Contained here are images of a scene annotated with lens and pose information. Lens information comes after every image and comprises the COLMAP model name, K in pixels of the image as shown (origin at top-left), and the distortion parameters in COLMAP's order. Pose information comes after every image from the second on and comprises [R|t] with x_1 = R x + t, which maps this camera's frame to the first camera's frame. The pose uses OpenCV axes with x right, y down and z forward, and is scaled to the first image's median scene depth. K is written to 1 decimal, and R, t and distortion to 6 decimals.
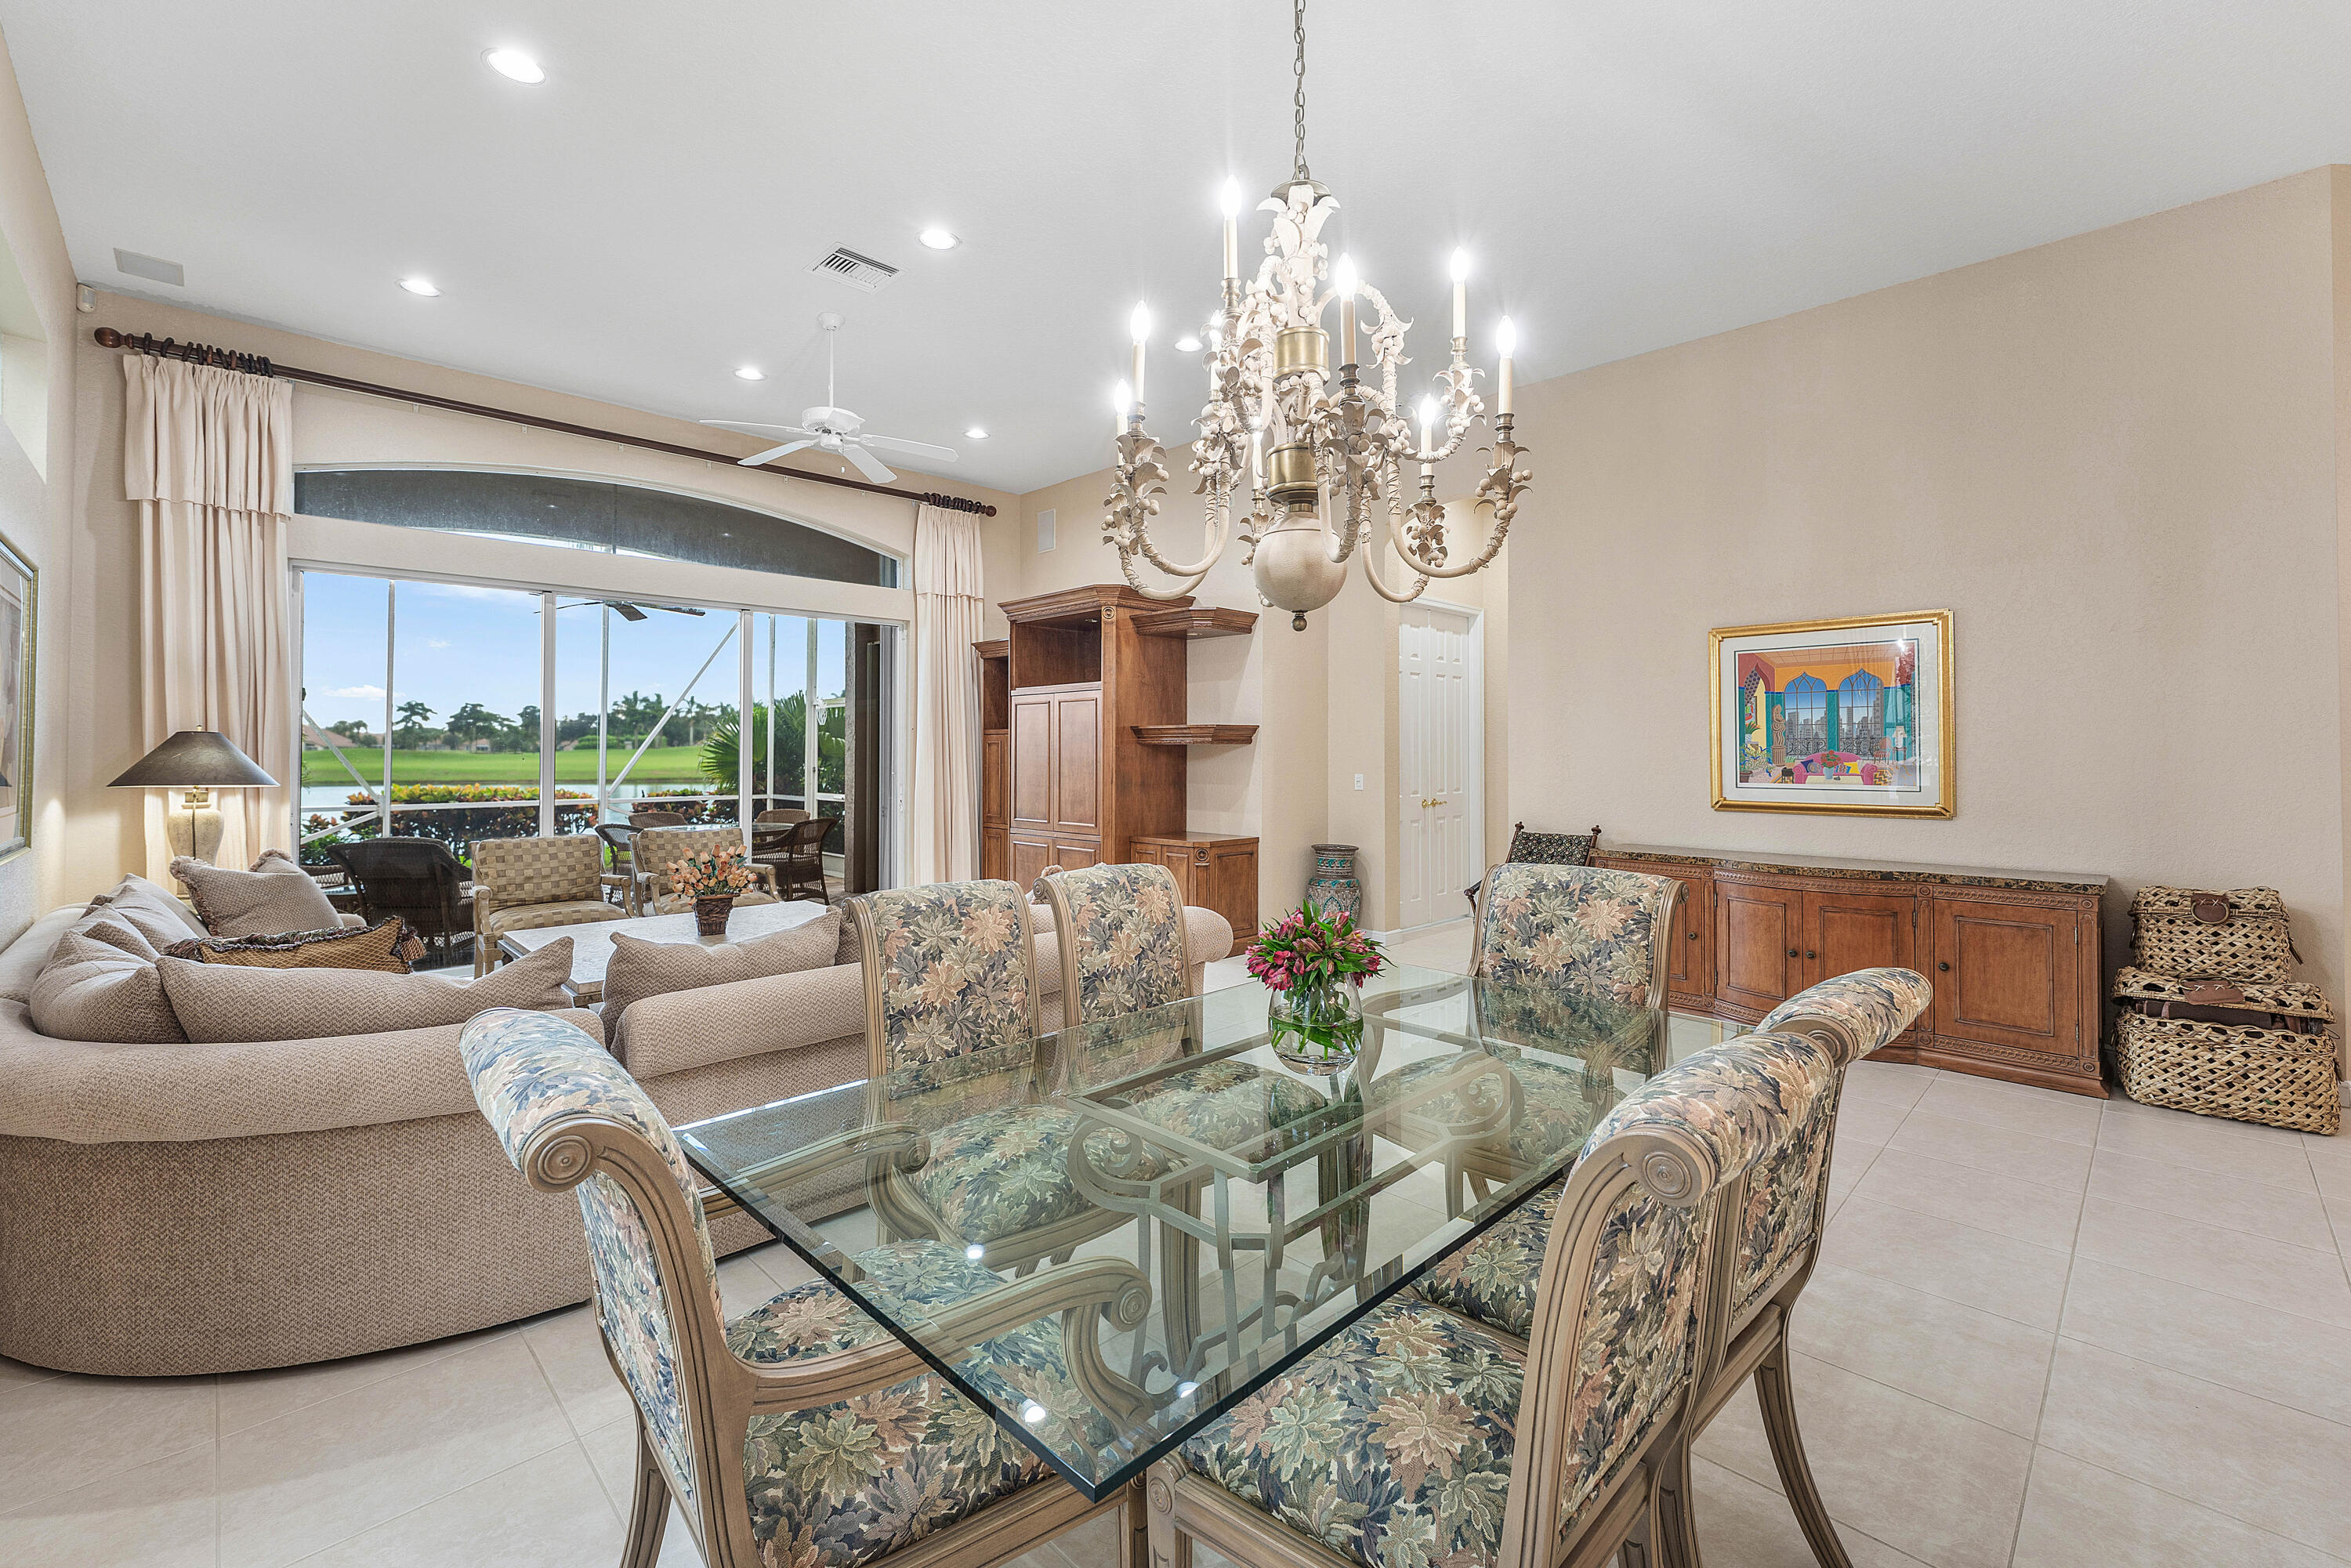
lens RADIAL K [[987.2, 0, 1190.7], [0, 987.2, 732.9], [0, 0, 1]] dist [-0.000539, -0.000094]
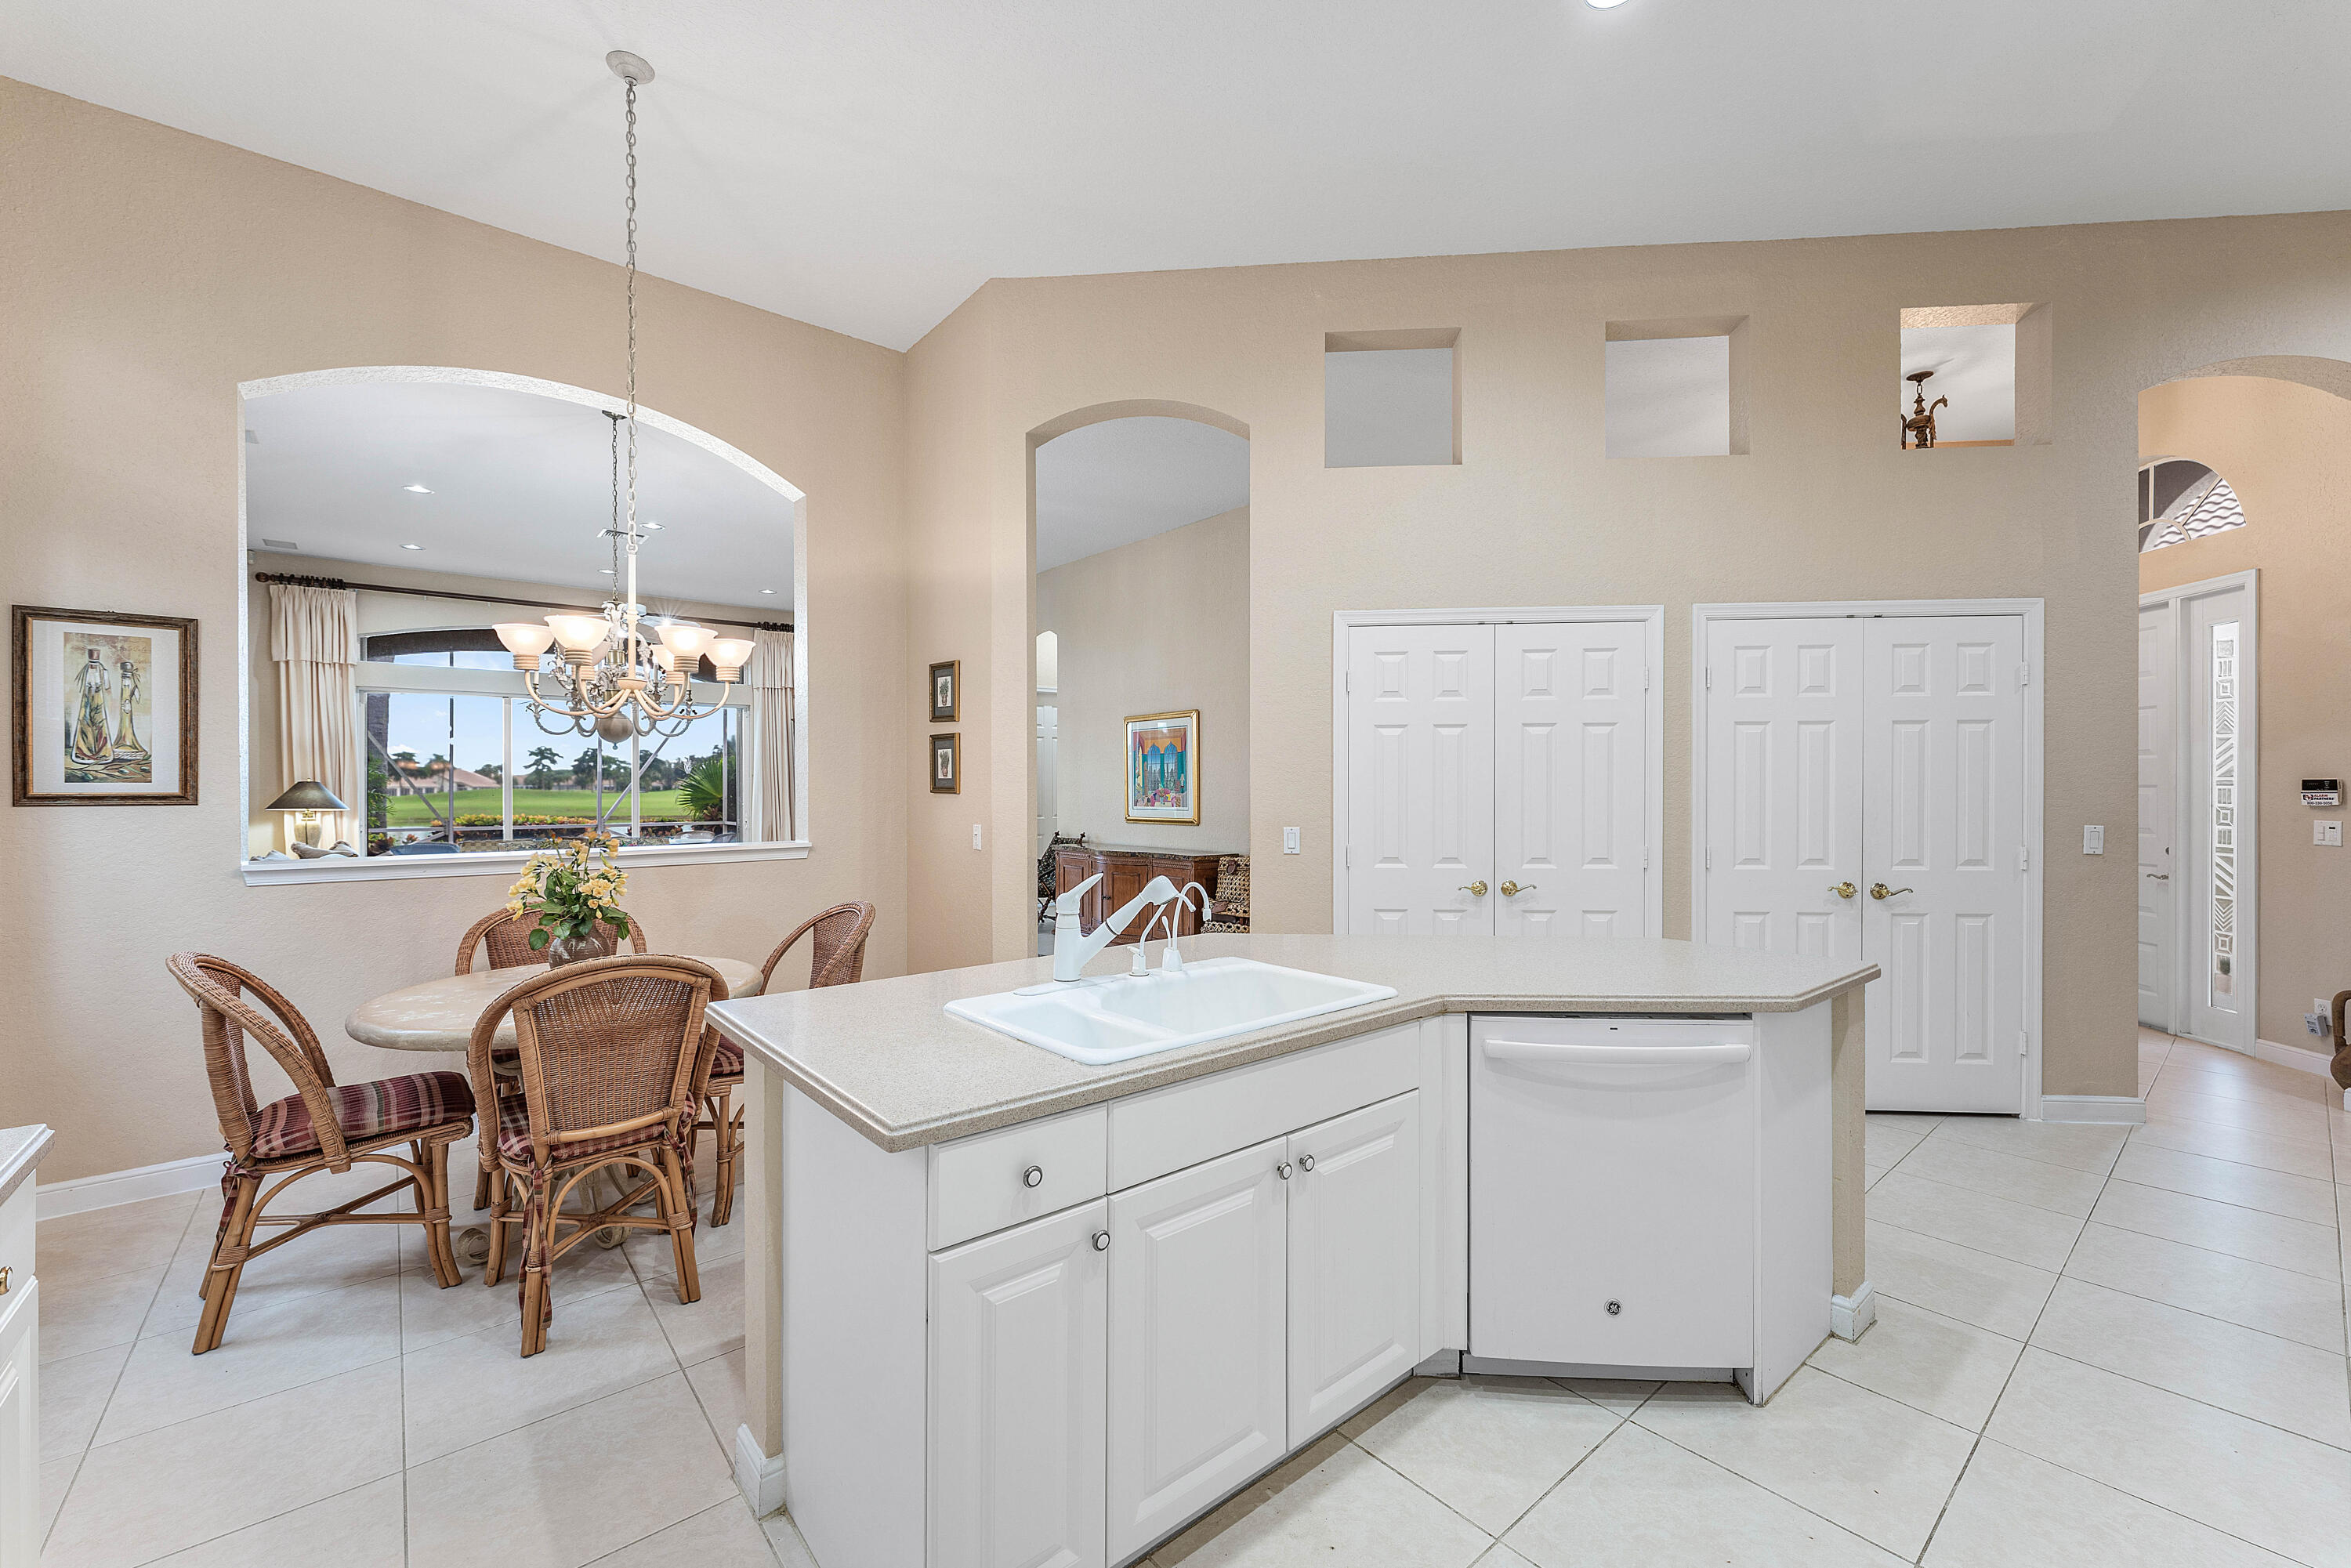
lens RADIAL K [[966.5, 0, 1197.9], [0, 966.5, 789.6], [0, 0, 1]] dist [-0.001087, -0.000555]
pose [[0.996767, -0.003748, -0.080255, 0.668793], [0.005334, 0.999795, 0.019551, -0.009722], [0.080165, -0.019915, 0.996583, -0.566323]]
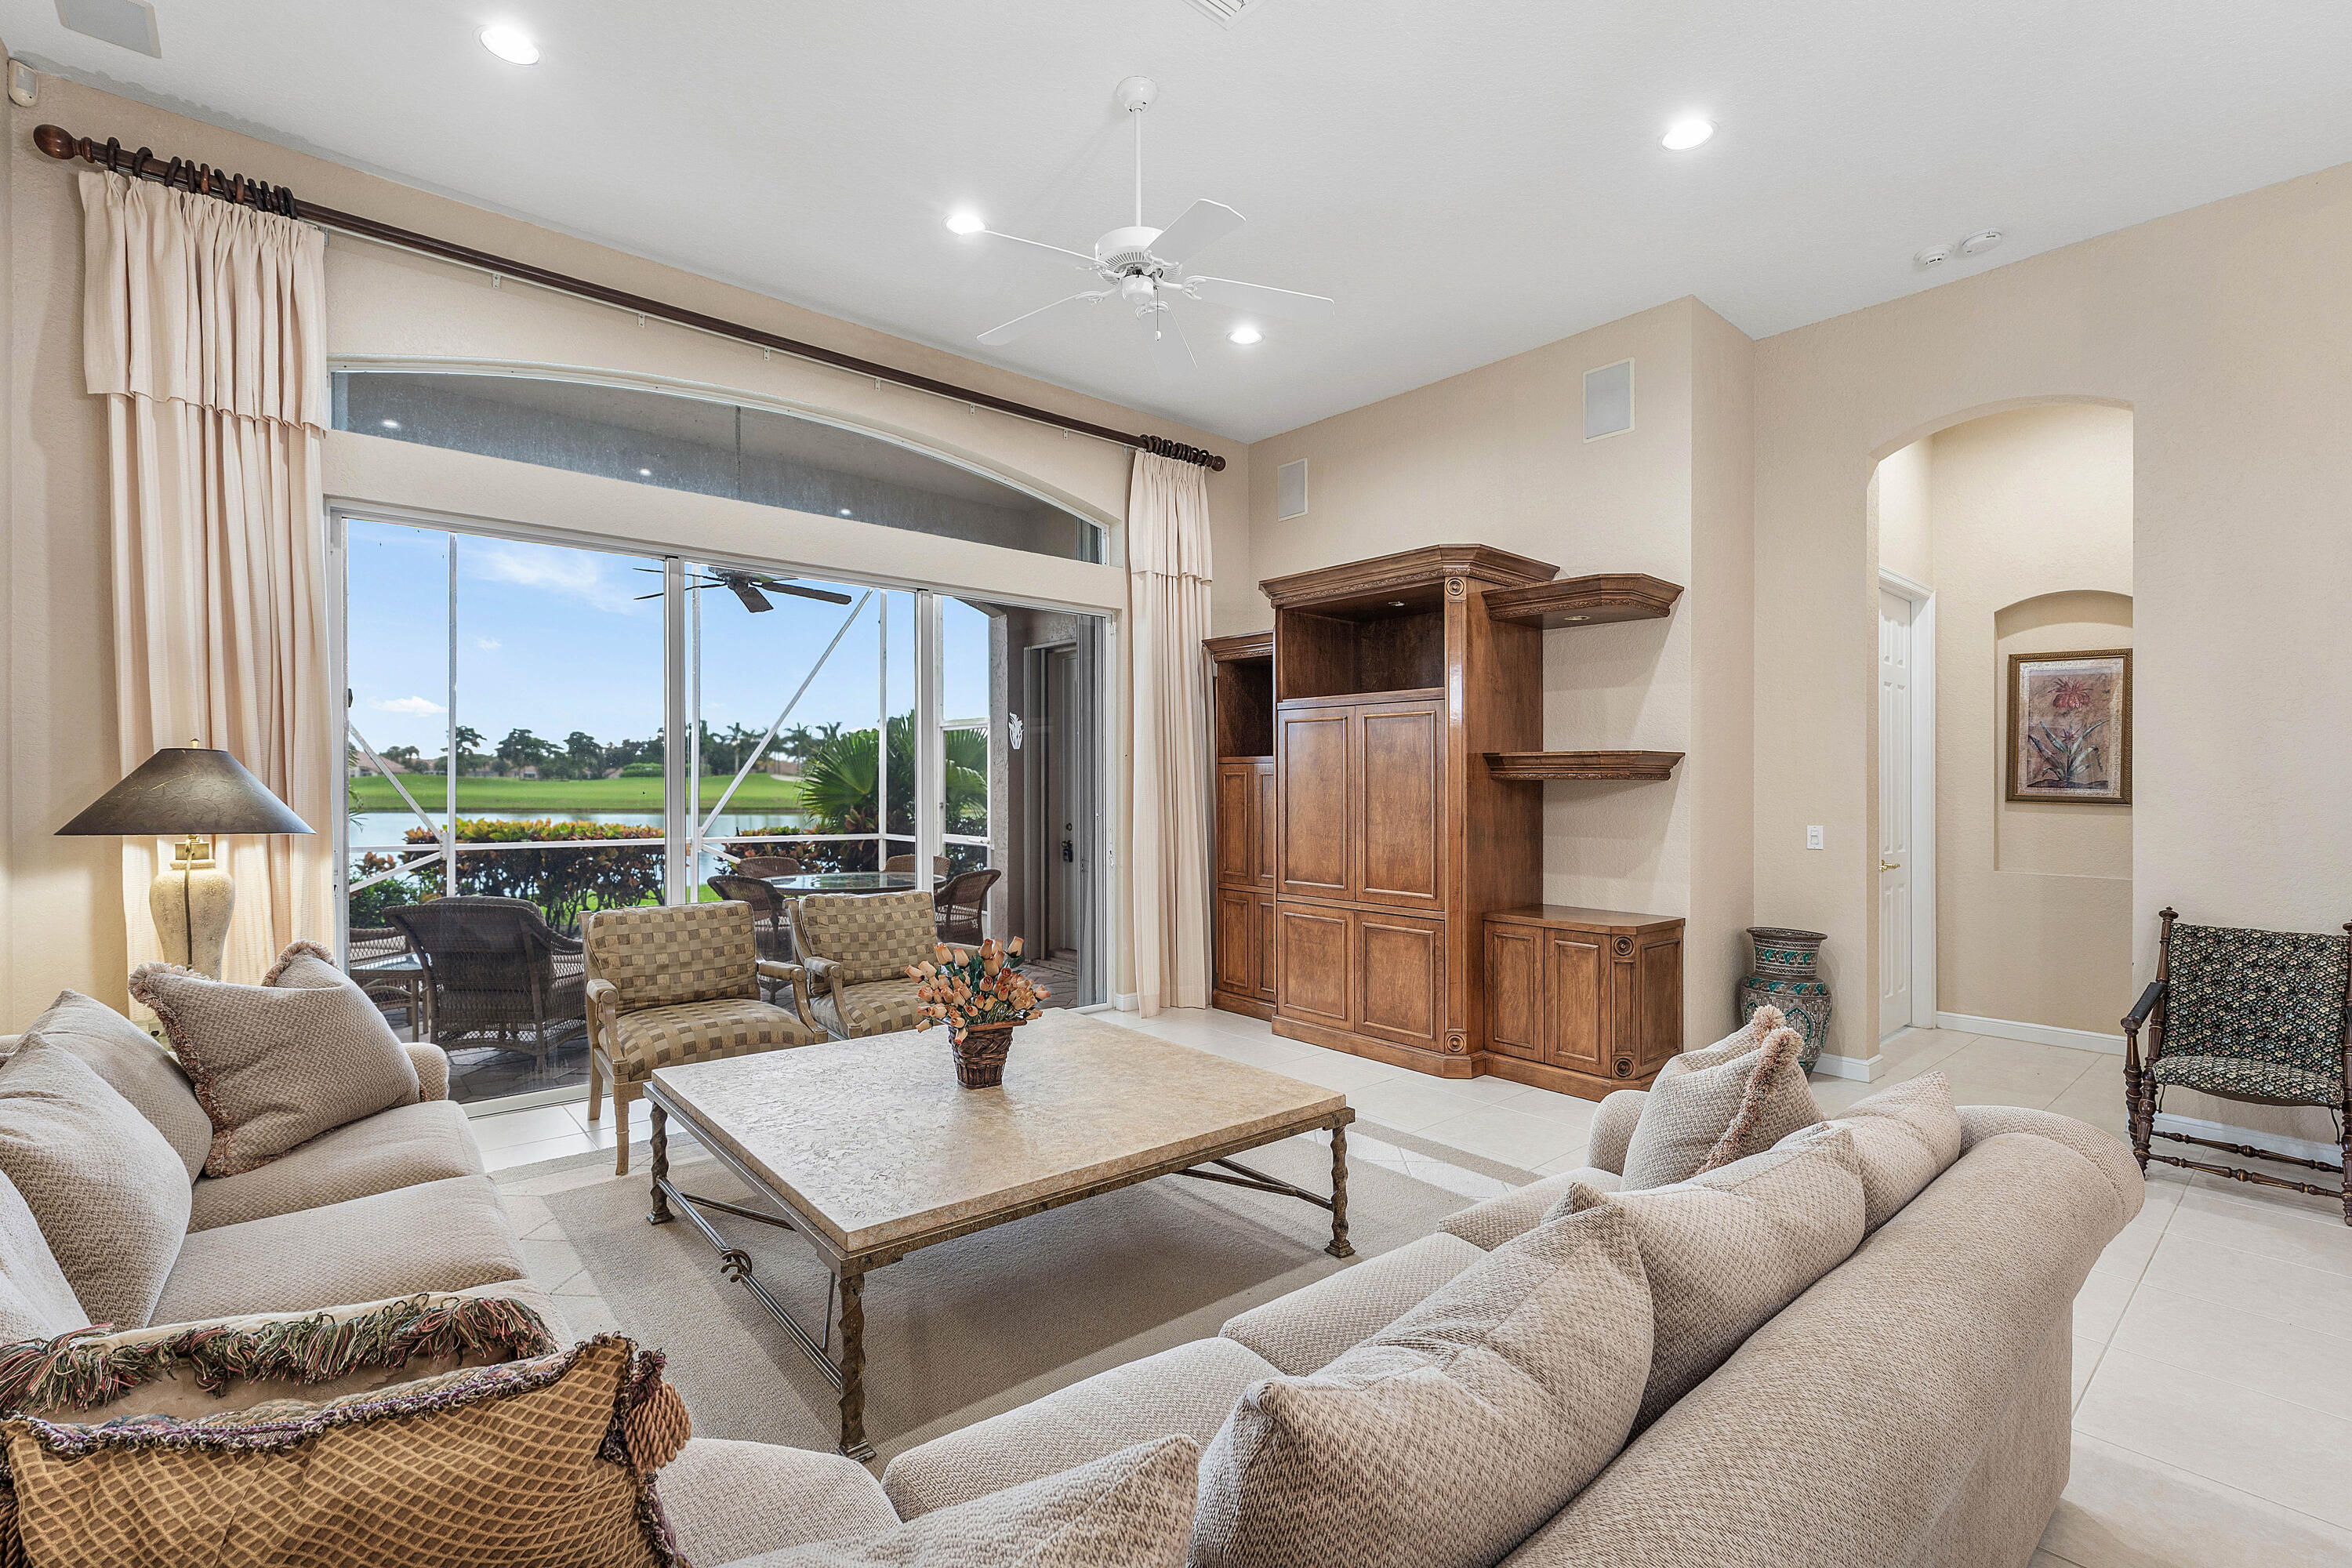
lens RADIAL K [[1047.2, 0, 1170.4], [0, 1047.2, 799.0], [0, 0, 1]] dist [-0.000086, 0.000068]
pose [[0.997306, 0.009641, -0.072719, -0.236474], [-0.007247, 0.999425, 0.033114, 0.003003], [0.072997, -0.032498, 0.996803, 0.268487]]
